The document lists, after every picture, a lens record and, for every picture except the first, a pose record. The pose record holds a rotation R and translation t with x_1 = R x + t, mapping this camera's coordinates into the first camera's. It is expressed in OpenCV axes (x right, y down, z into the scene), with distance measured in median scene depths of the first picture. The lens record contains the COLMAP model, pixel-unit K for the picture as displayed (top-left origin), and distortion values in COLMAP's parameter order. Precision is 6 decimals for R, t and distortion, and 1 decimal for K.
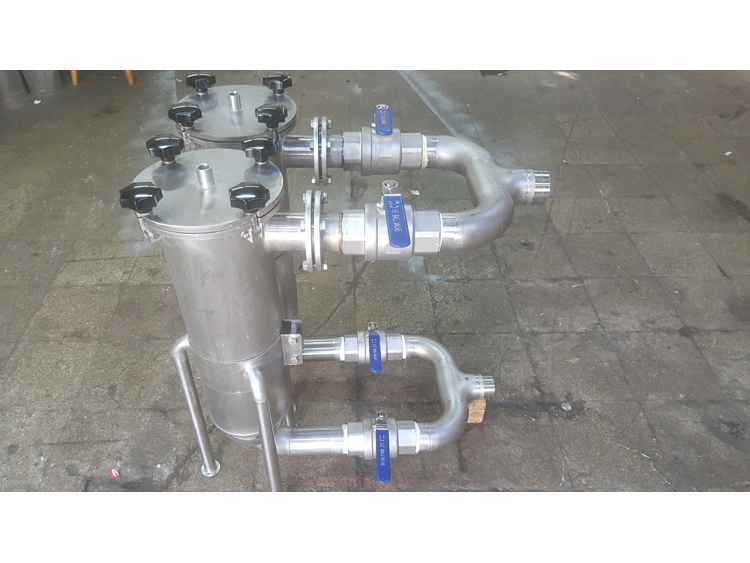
lens RADIAL K [[602.7, 0, 375.0], [0, 602.7, 281.5], [0, 0, 1]] dist [0.141255, -0.295052]
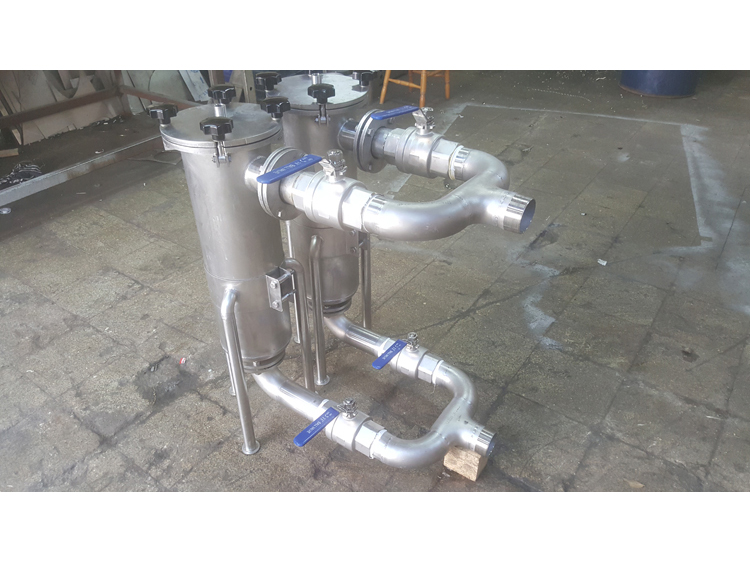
lens RADIAL K [[612.8, 0, 362.9], [0, 612.8, 284.3], [0, 0, 1]] dist [0.097827, -0.226264]
pose [[0.773035, 0.321692, -0.546746, 0.397070], [-0.381765, 0.924250, 0.004035, 0.018654], [0.506628, 0.205610, 0.837289, 0.078849]]
